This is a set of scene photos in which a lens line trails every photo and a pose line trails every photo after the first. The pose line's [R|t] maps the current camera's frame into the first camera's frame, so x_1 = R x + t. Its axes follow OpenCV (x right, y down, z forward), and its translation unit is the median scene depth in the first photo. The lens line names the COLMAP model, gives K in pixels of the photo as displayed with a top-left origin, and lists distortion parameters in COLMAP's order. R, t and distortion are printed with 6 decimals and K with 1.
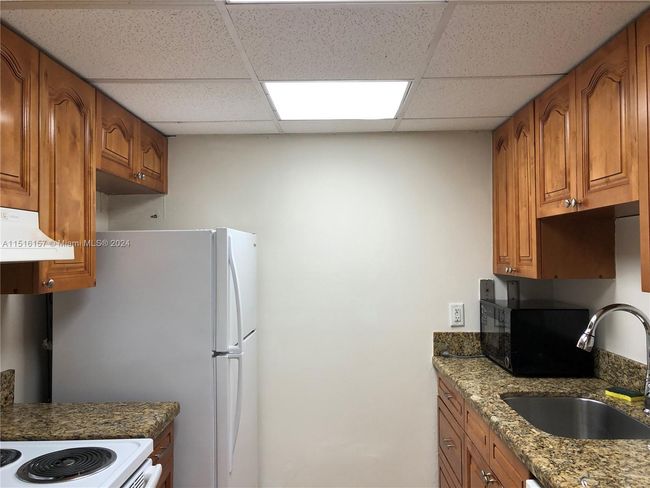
lens RADIAL K [[532.8, 0, 329.1], [0, 532.8, 240.9], [0, 0, 1]] dist [0.030422, -0.022731]
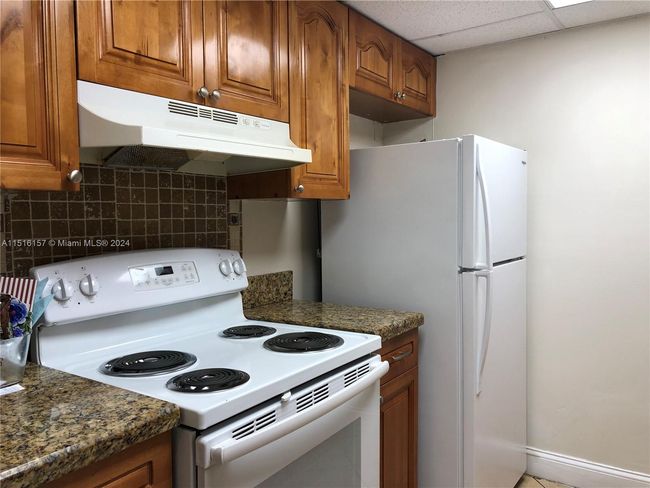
lens RADIAL K [[532.8, 0, 328.5], [0, 532.8, 239.9], [0, 0, 1]] dist [0.030422, -0.022731]
pose [[0.833551, 0.029595, -0.551649, 0.113691], [0.017902, 0.996593, 0.080516, 0.078147], [0.552152, -0.076990, 0.830181, 0.083967]]
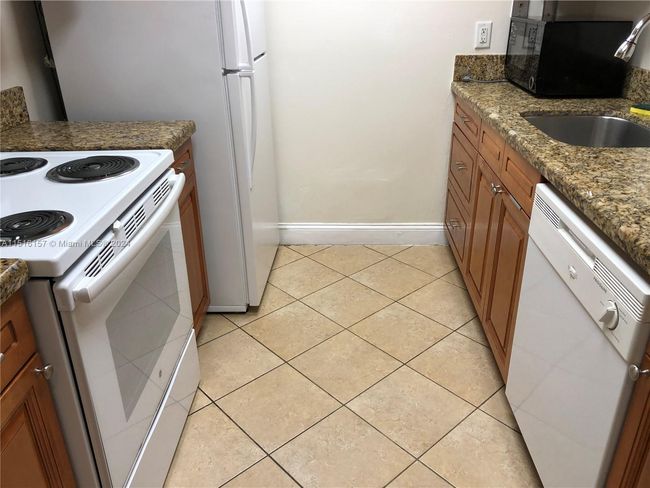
lens RADIAL K [[532.8, 0, 328.3], [0, 532.8, 240.1], [0, 0, 1]] dist [0.030422, -0.022731]
pose [[0.999699, 0.003141, -0.024315, -0.005517], [0.008104, 0.893676, 0.448640, 0.053853], [0.023139, -0.448702, 0.893382, 0.017018]]
